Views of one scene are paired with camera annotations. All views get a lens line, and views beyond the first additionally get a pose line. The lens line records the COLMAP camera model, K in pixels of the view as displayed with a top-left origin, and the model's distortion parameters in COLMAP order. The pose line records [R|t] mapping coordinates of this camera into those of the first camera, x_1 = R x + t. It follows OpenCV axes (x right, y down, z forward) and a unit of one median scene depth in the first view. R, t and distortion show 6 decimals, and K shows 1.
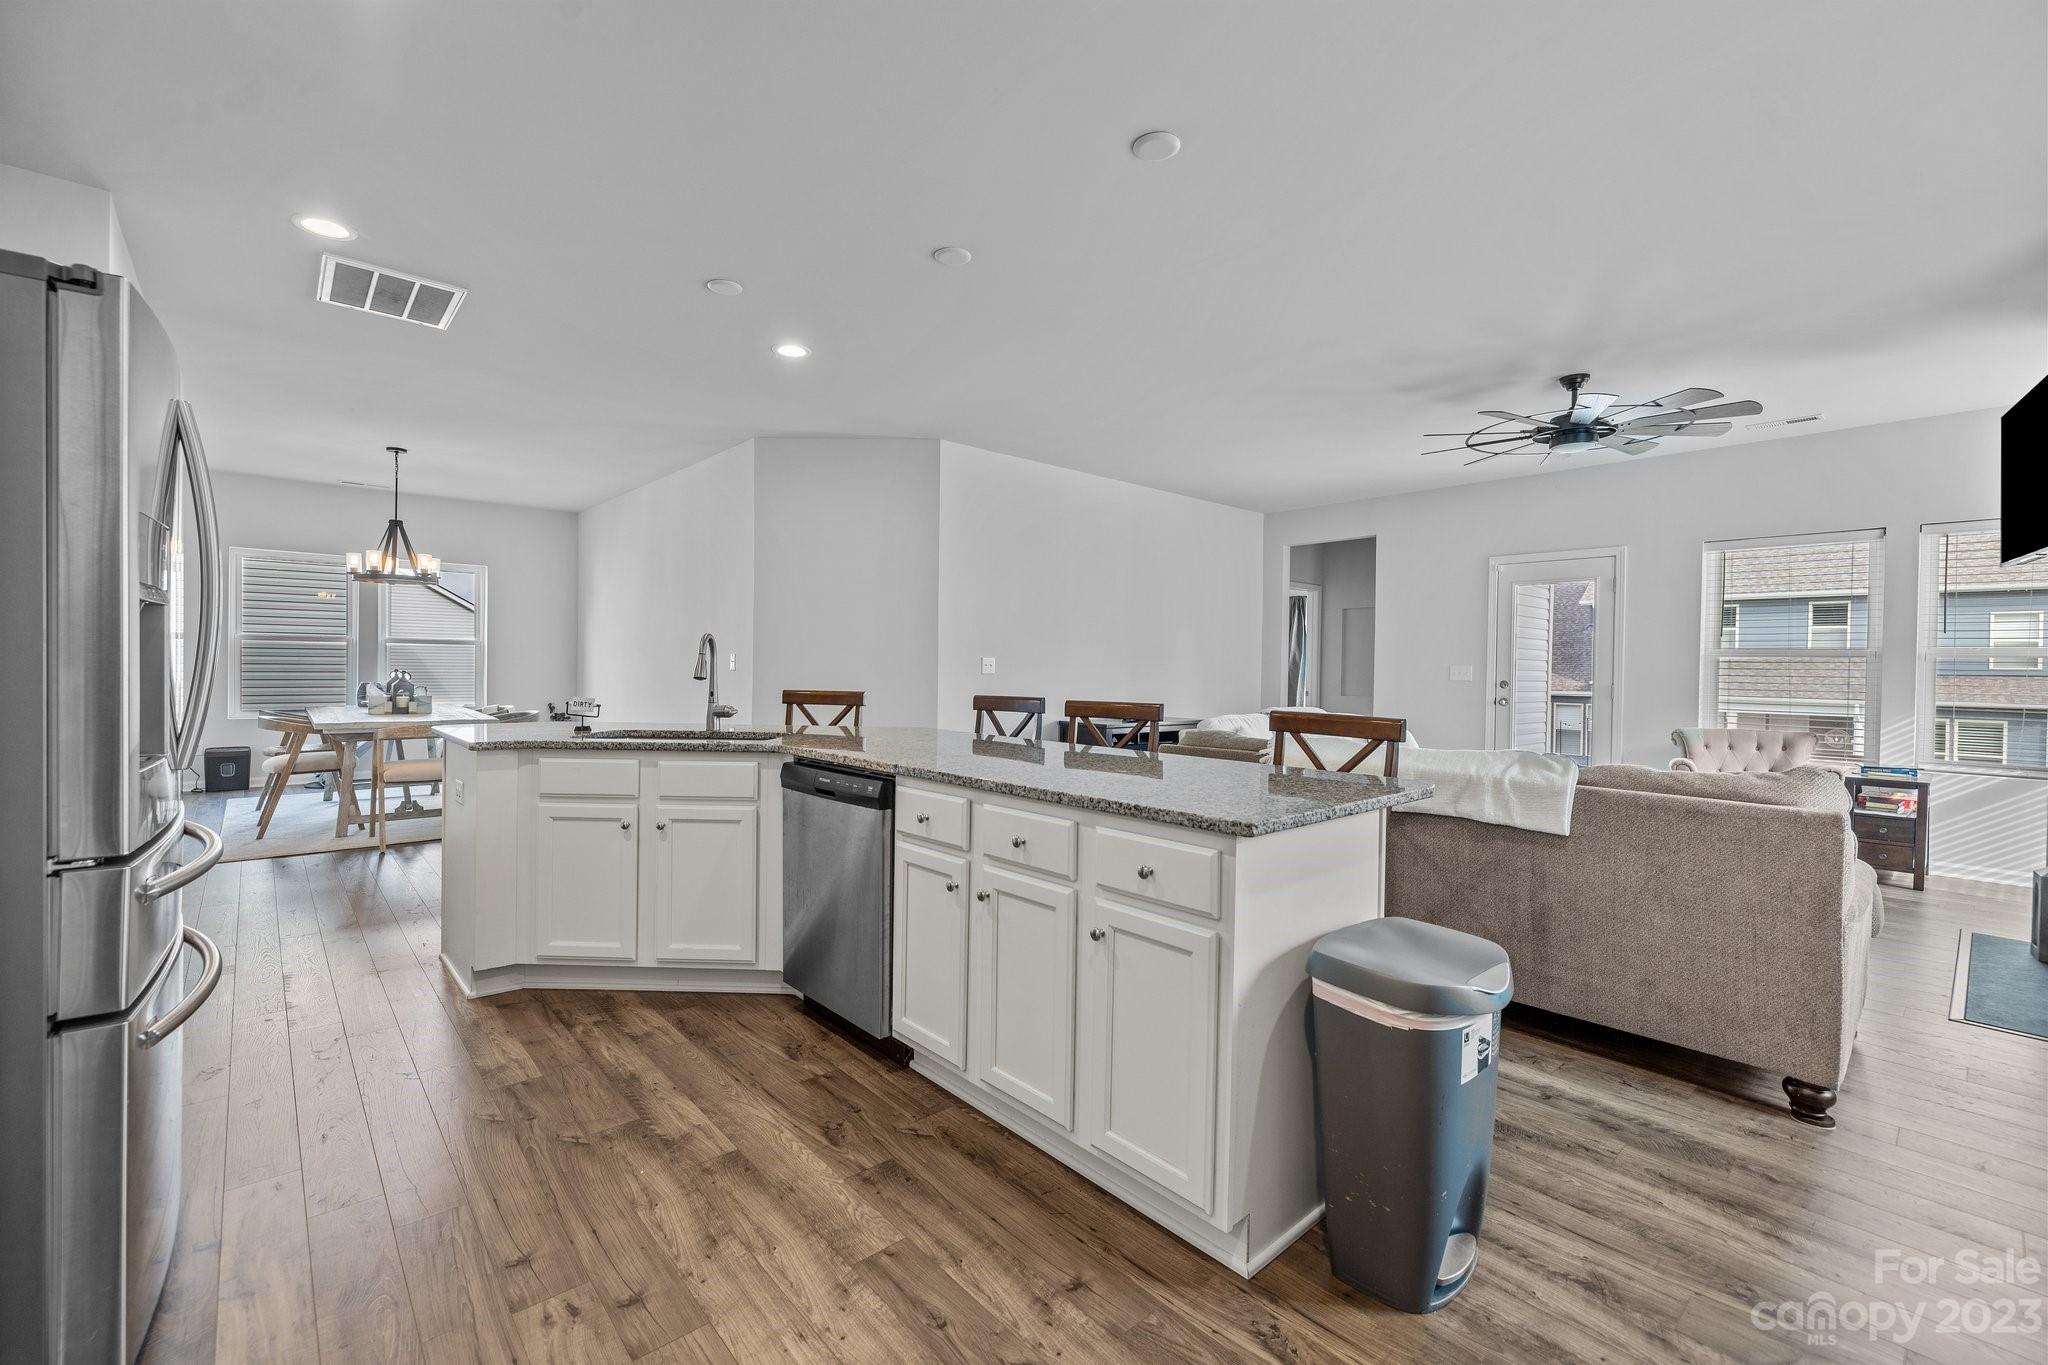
lens RADIAL K [[869.2, 0, 1019.6], [0, 869.2, 674.2], [0, 0, 1]] dist [-0.000630, 0.000028]
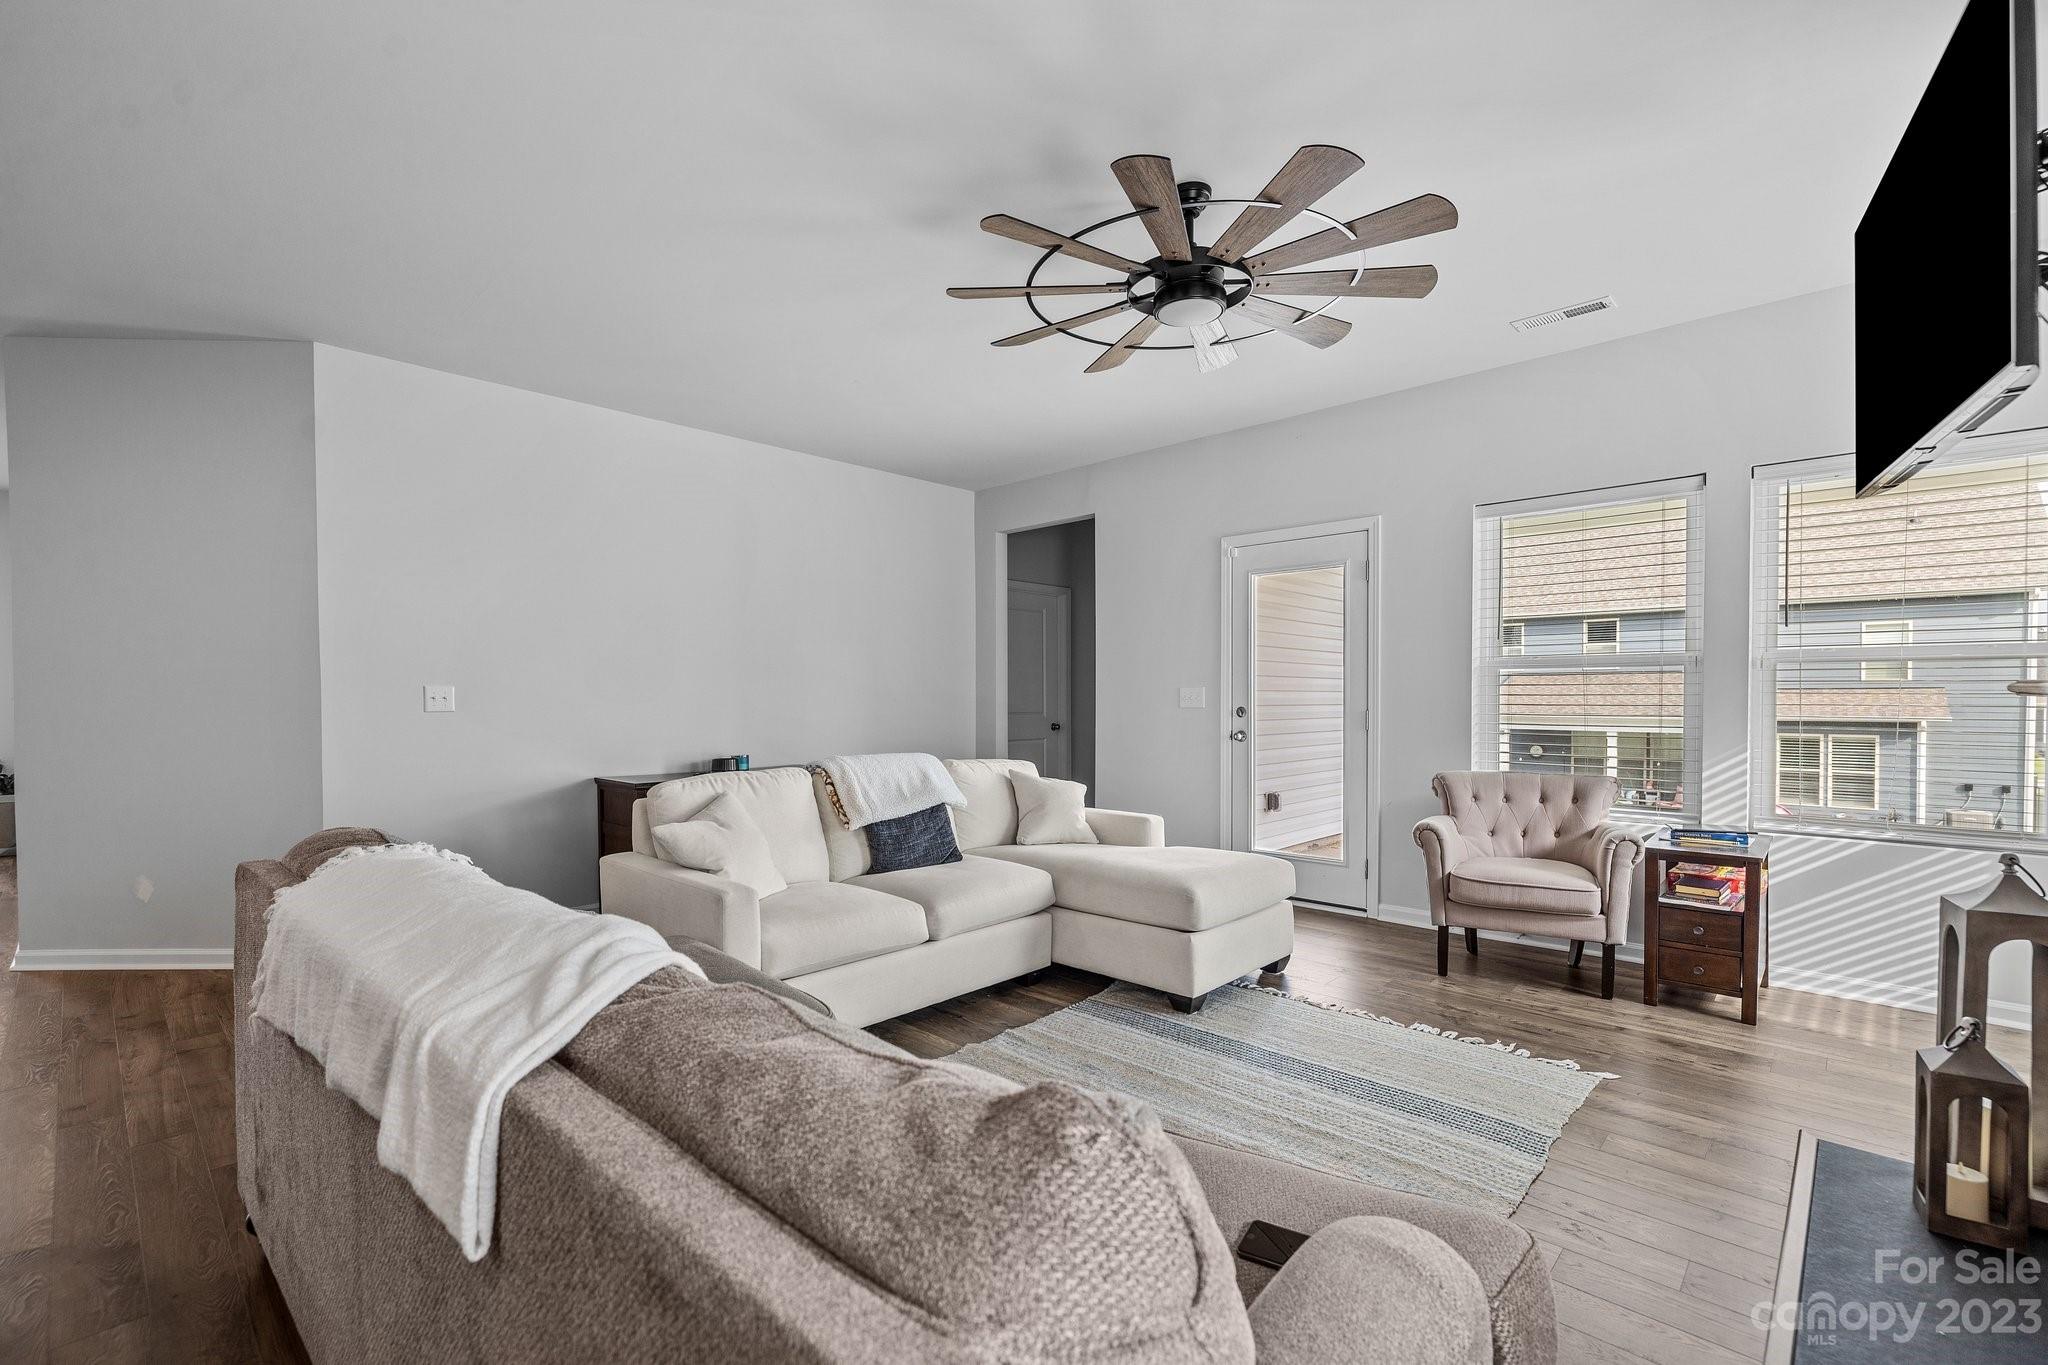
lens RADIAL K [[888.9, 0, 1024.3], [0, 888.9, 708.5], [0, 0, 1]] dist [-0.000822, -0.000213]
pose [[0.996354, -0.018140, 0.083365, 0.400177], [0.017664, 0.999823, 0.006437, 0.001128], [-0.083467, -0.004941, 0.996498, 0.347576]]
